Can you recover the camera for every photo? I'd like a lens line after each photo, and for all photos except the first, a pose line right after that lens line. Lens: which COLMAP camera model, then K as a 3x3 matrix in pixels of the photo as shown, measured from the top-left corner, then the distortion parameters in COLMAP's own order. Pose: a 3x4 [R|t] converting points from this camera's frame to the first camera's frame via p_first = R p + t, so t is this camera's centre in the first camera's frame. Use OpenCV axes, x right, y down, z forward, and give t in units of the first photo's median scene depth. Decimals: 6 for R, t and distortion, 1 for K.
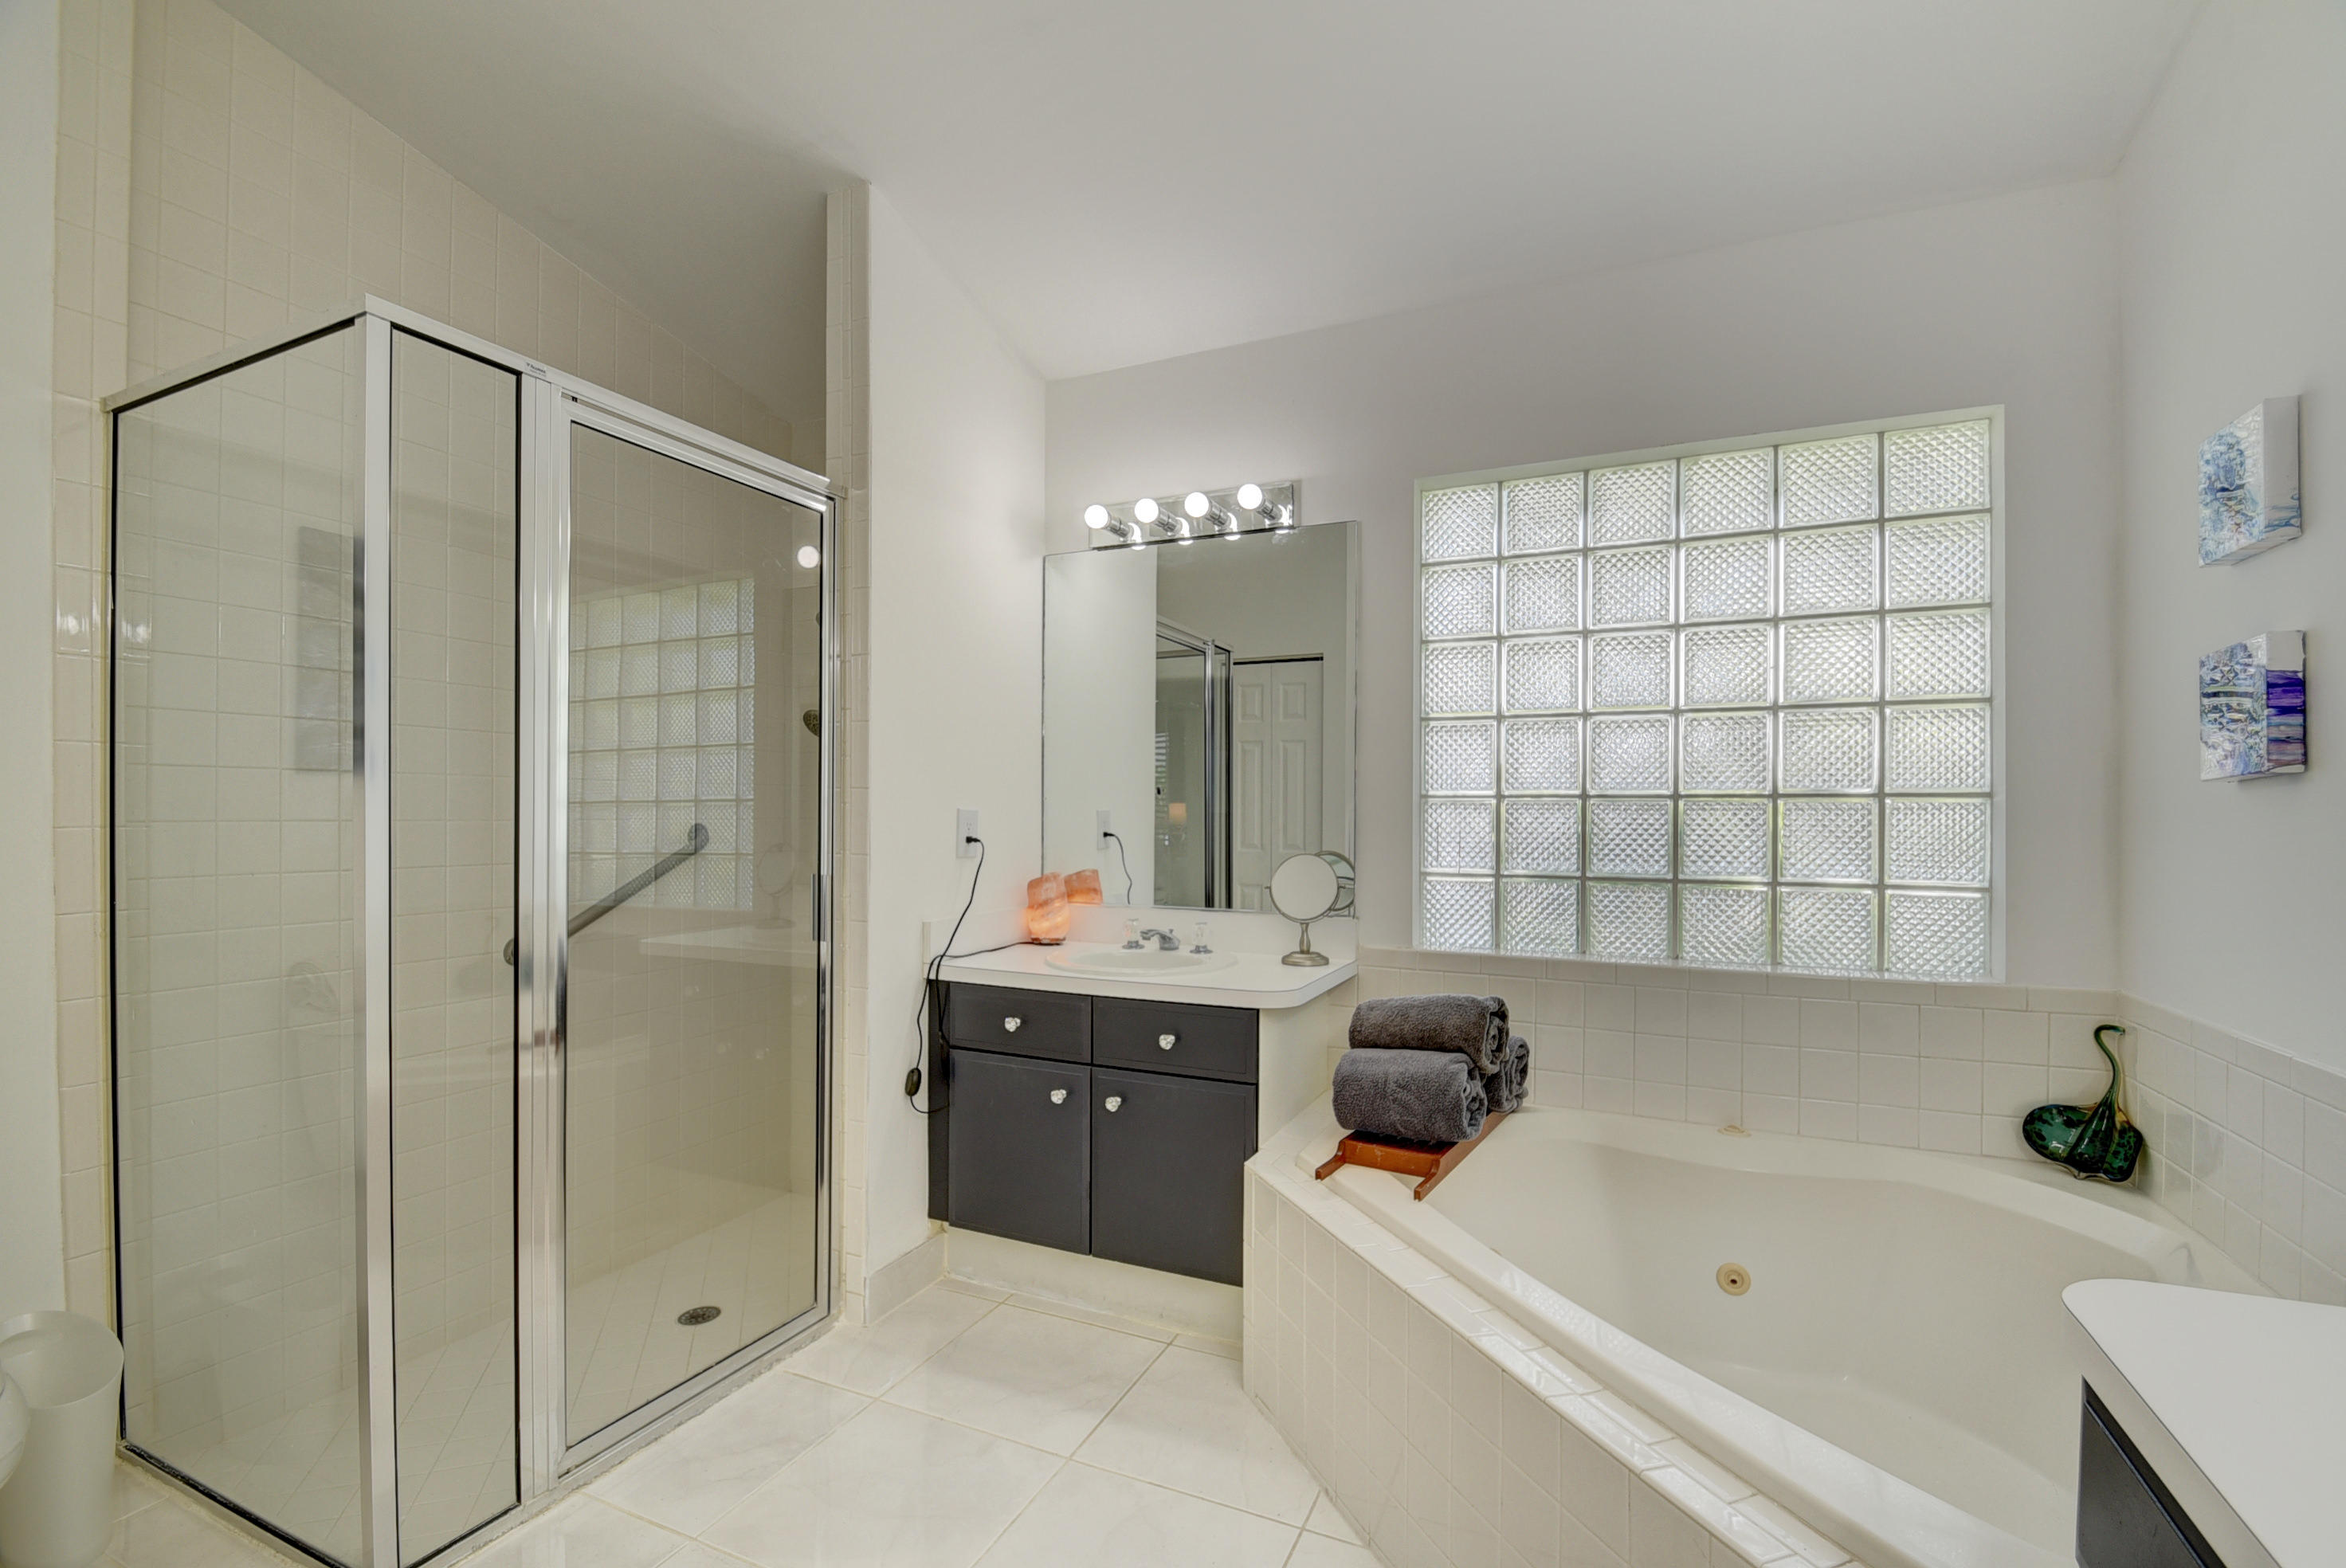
lens RADIAL K [[1031.0, 0, 1169.9], [0, 1031.0, 813.7], [0, 0, 1]] dist [0.002458, -0.008103]
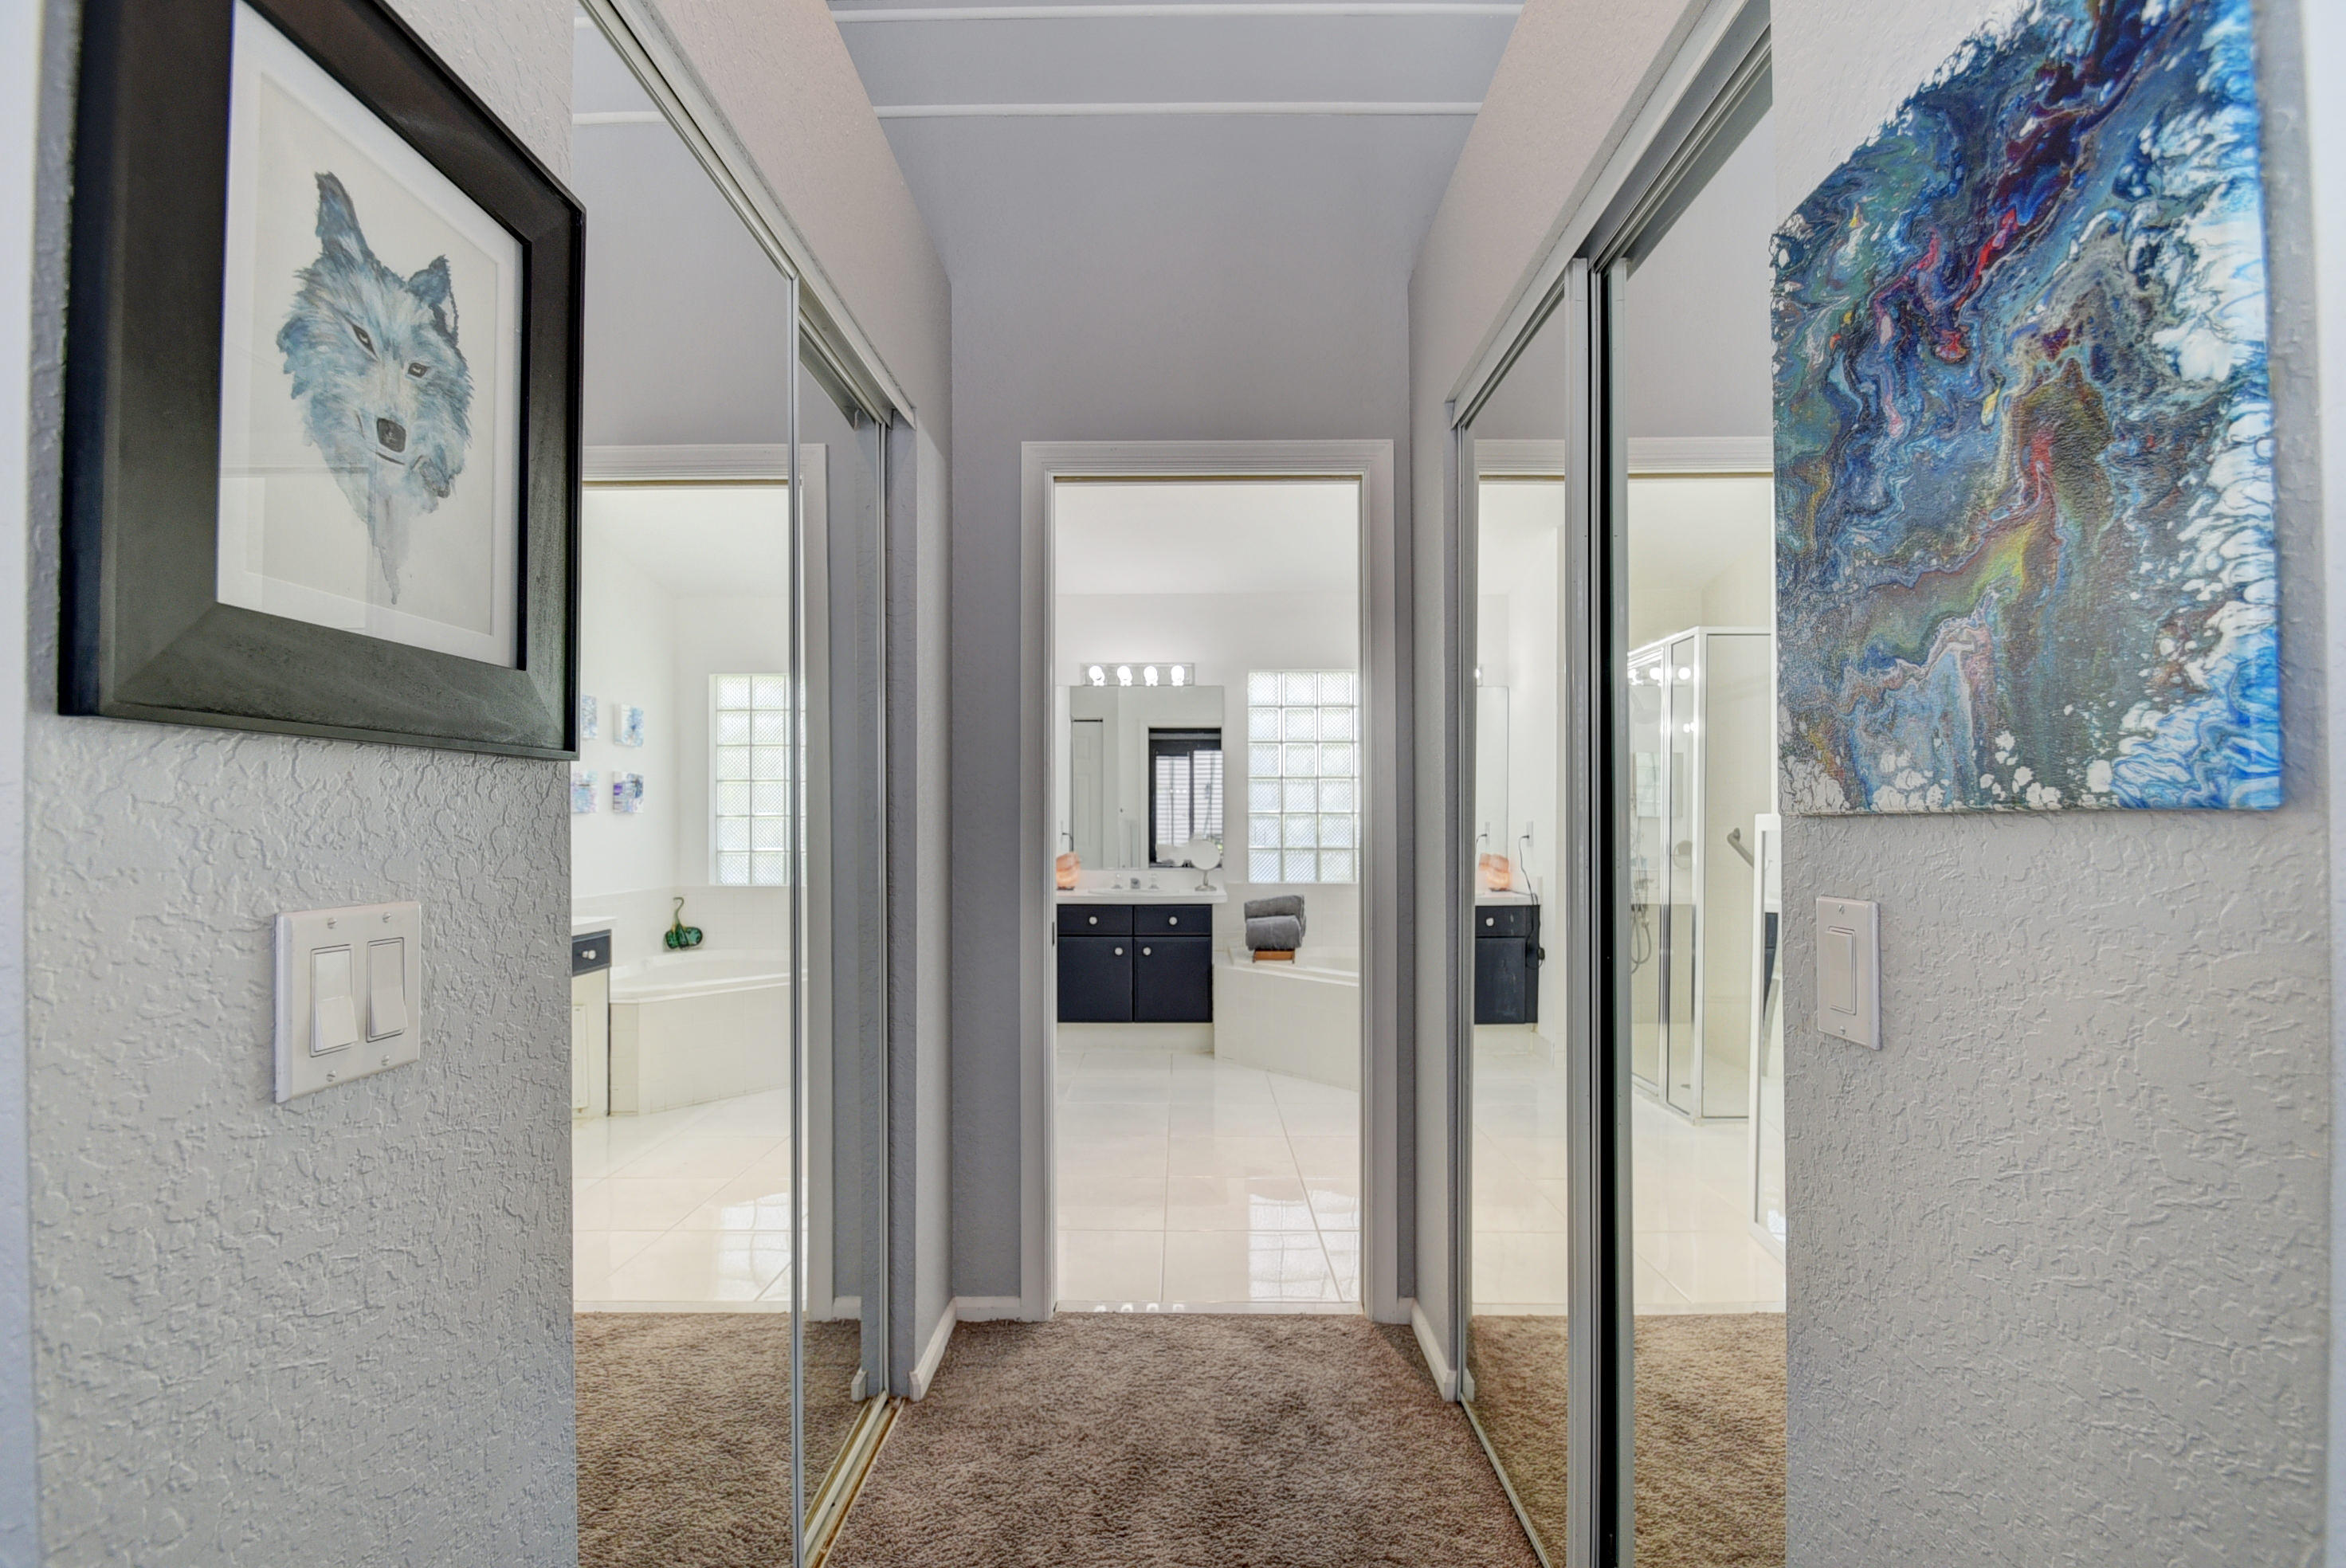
lens RADIAL K [[1031.0, 0, 1171.8], [0, 1031.0, 804.1], [0, 0, 1]] dist [0.002458, -0.008103]
pose [[0.915579, -0.001324, 0.402137, -0.915264], [0.008102, 0.999852, -0.015154, -0.004301], [-0.402057, 0.017133, 0.915454, -1.090540]]
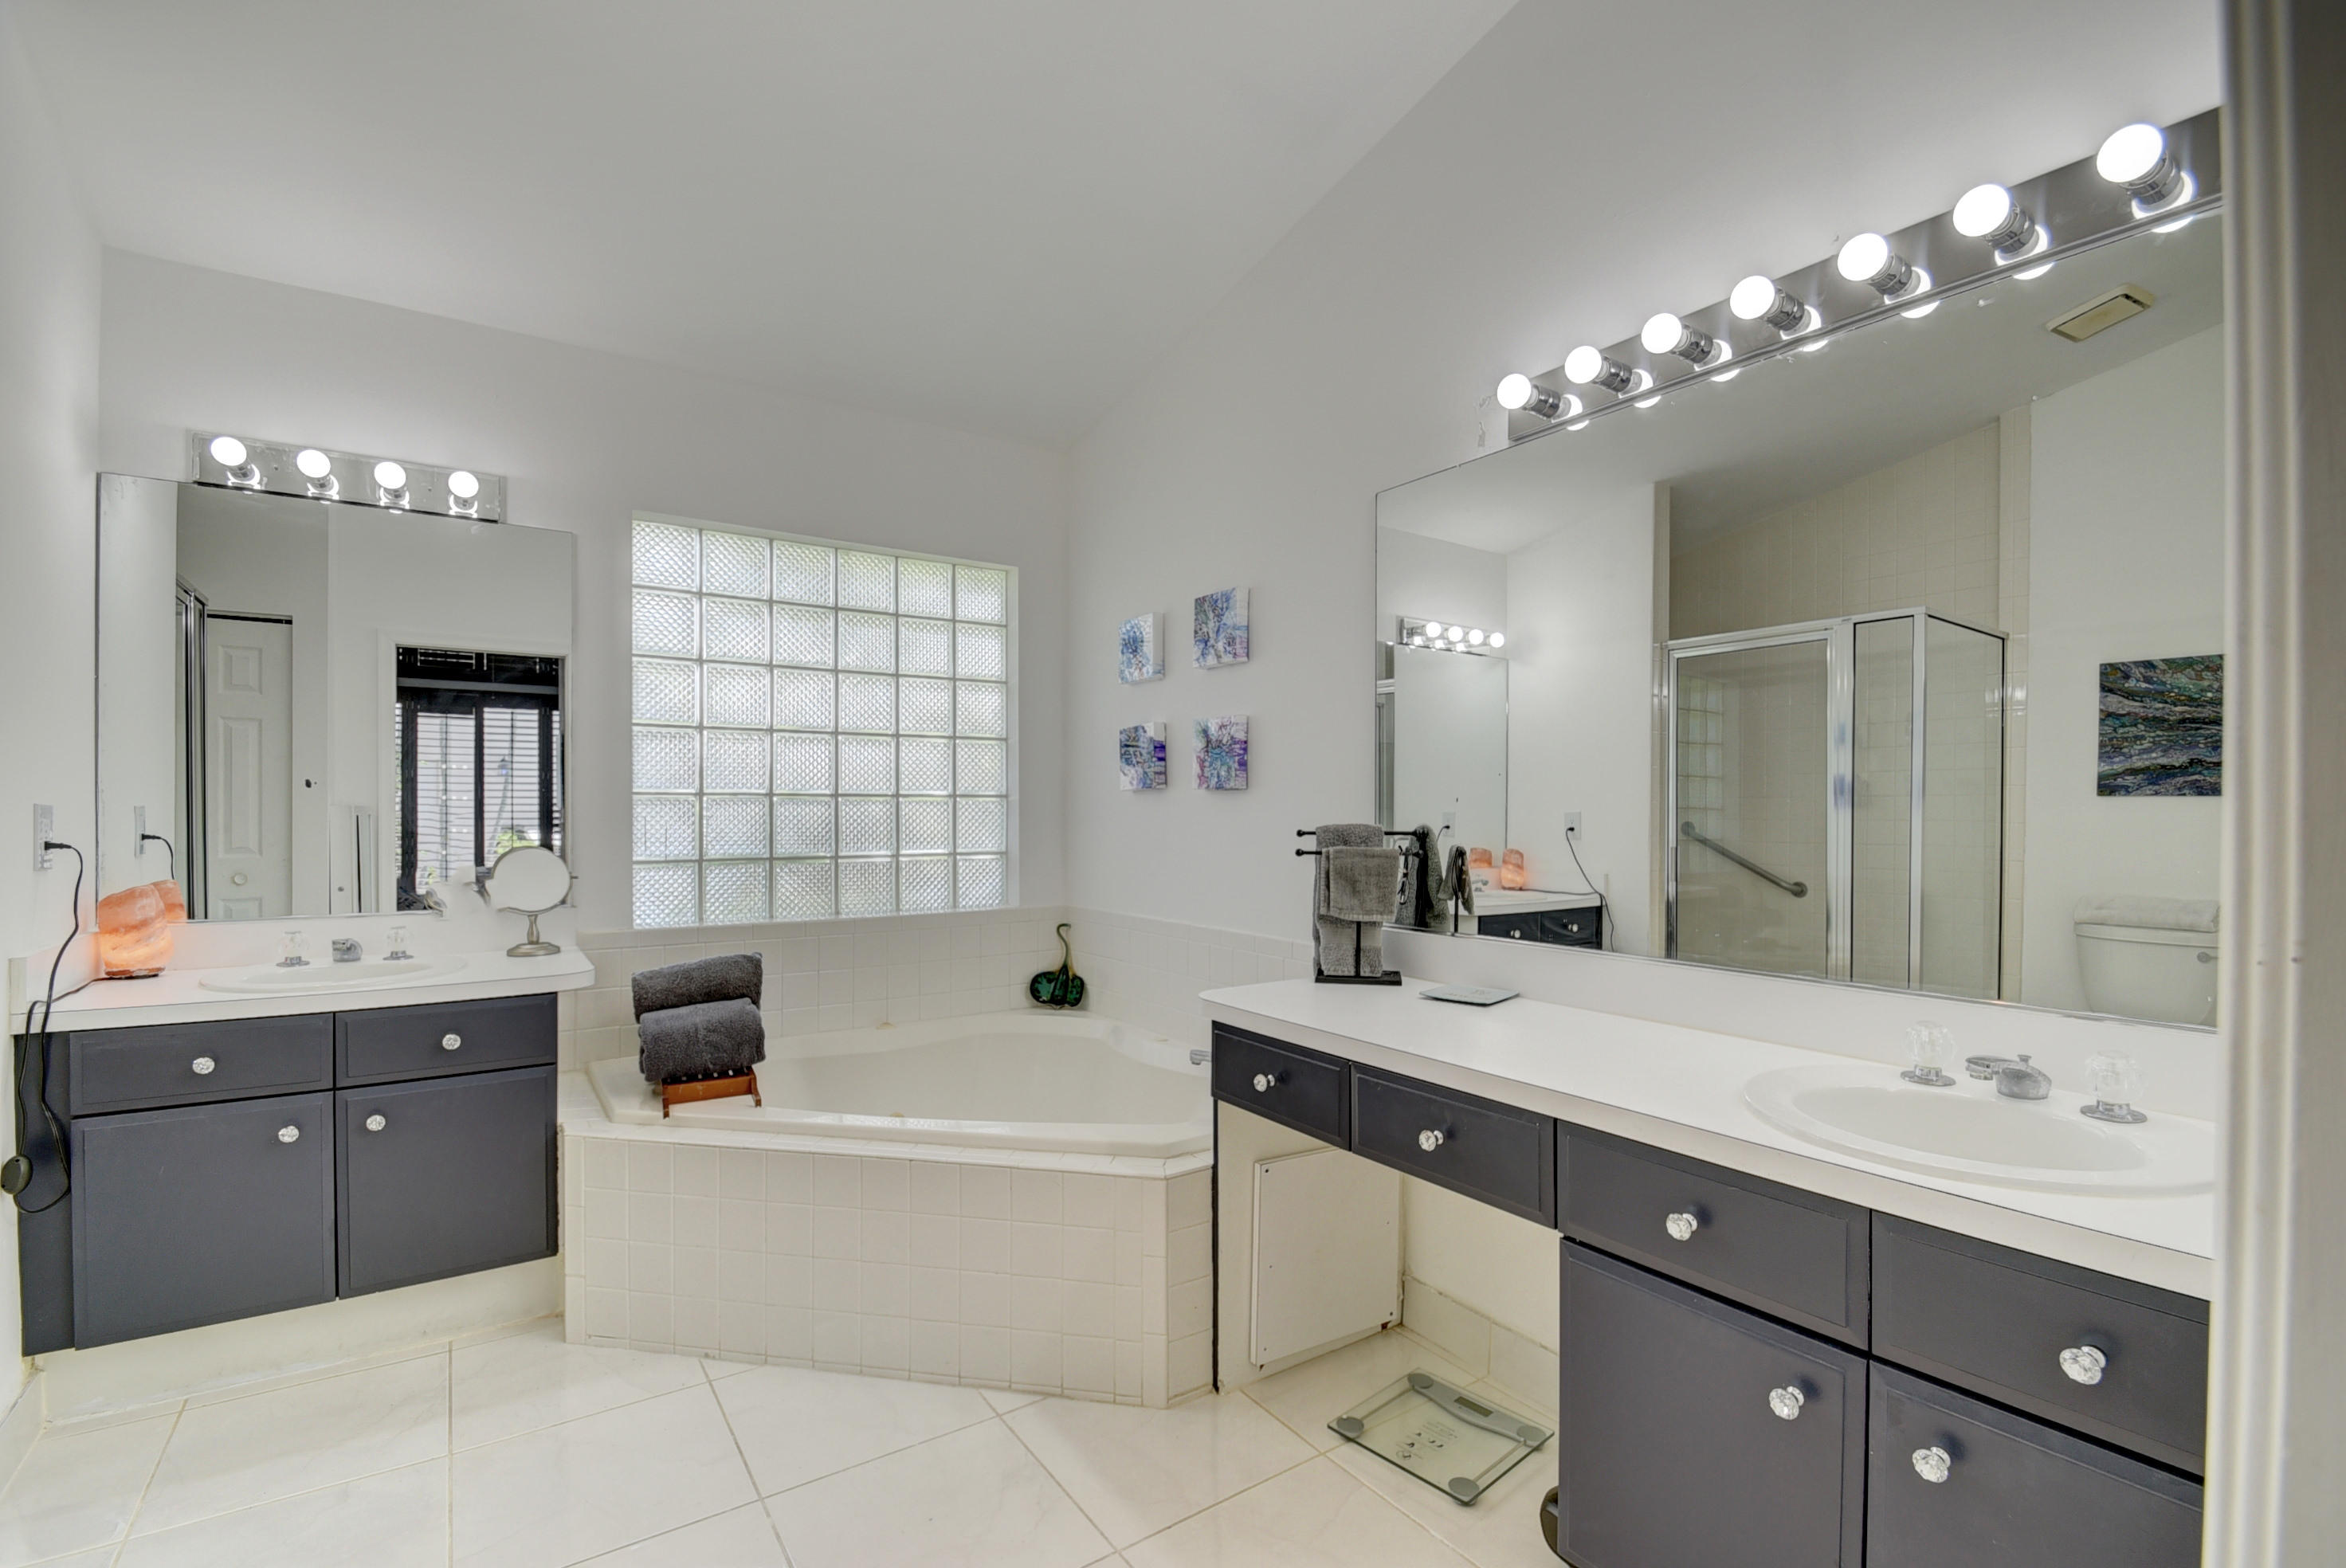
lens RADIAL K [[1031.0, 0, 1164.2], [0, 1031.0, 815.6], [0, 0, 1]] dist [0.002458, -0.008103]
pose [[0.519561, -0.009241, 0.854383, -0.478840], [0.002768, 0.999954, 0.009132, -0.001015], [-0.854429, -0.002380, 0.519563, -0.086237]]
